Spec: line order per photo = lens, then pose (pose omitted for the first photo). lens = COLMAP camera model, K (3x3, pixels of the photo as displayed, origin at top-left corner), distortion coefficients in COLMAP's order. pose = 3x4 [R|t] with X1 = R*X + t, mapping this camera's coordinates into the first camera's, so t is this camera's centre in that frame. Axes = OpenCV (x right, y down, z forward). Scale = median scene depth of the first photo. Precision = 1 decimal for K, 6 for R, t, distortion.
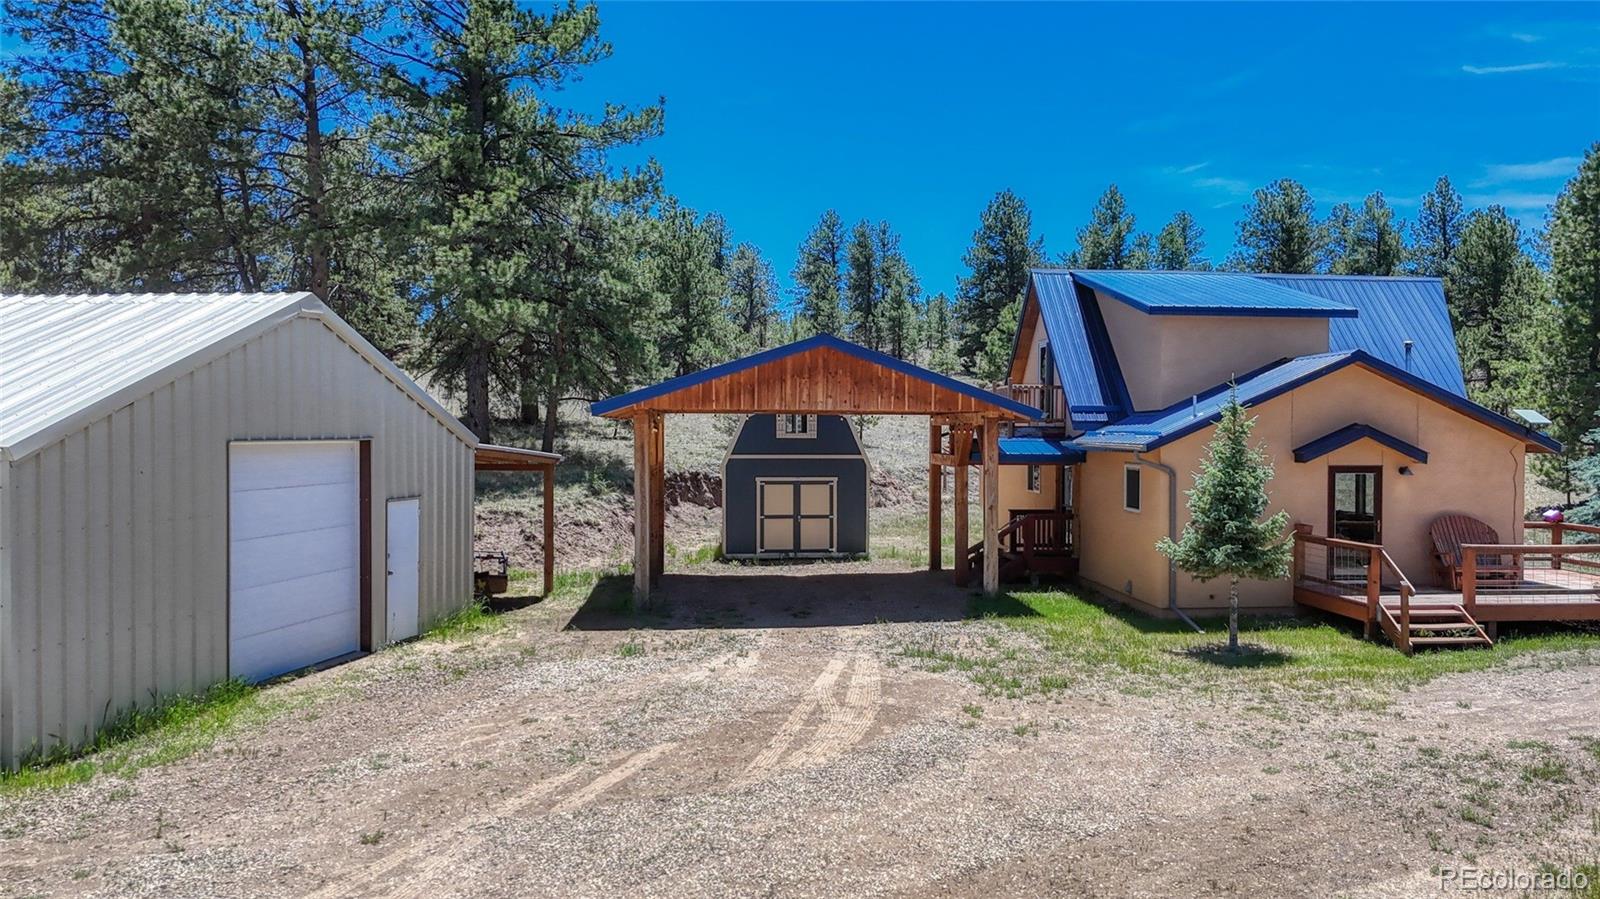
lens RADIAL K [[1188.0, 0, 787.8], [0, 1188.0, 428.8], [0, 0, 1]] dist [0.056726, -0.051811]
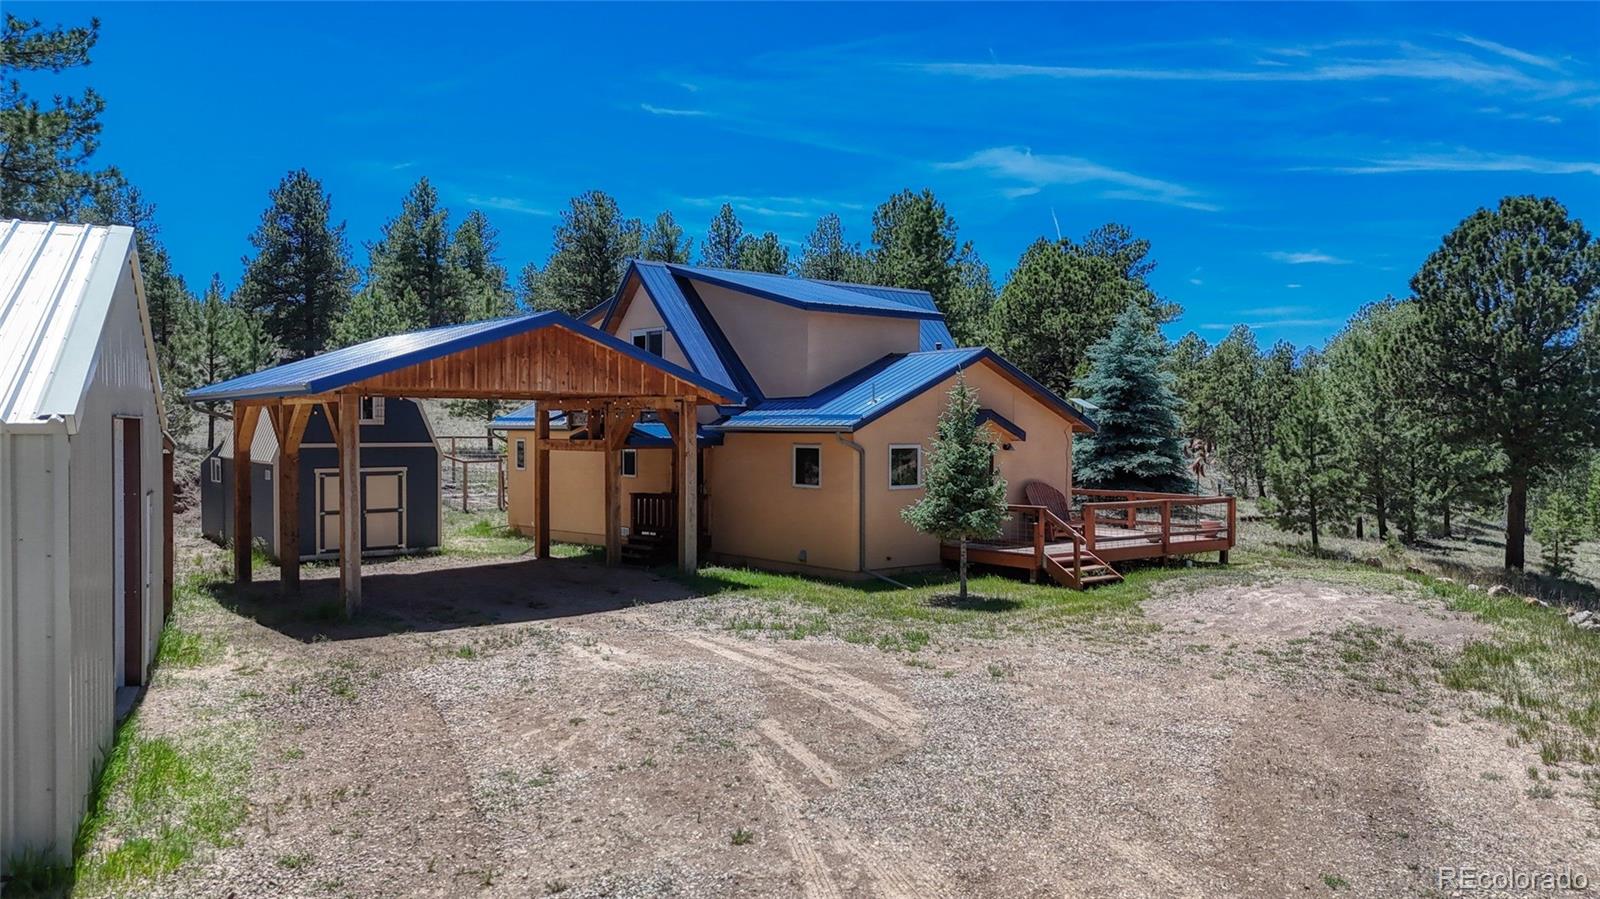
lens RADIAL K [[1188.0, 0, 766.8], [0, 1188.0, 431.6], [0, 0, 1]] dist [0.056726, -0.051811]
pose [[0.864498, -0.005830, 0.502602, -0.360527], [0.002046, 0.999965, 0.008079, 0.011571], [-0.502631, -0.005956, 0.864480, 0.095335]]
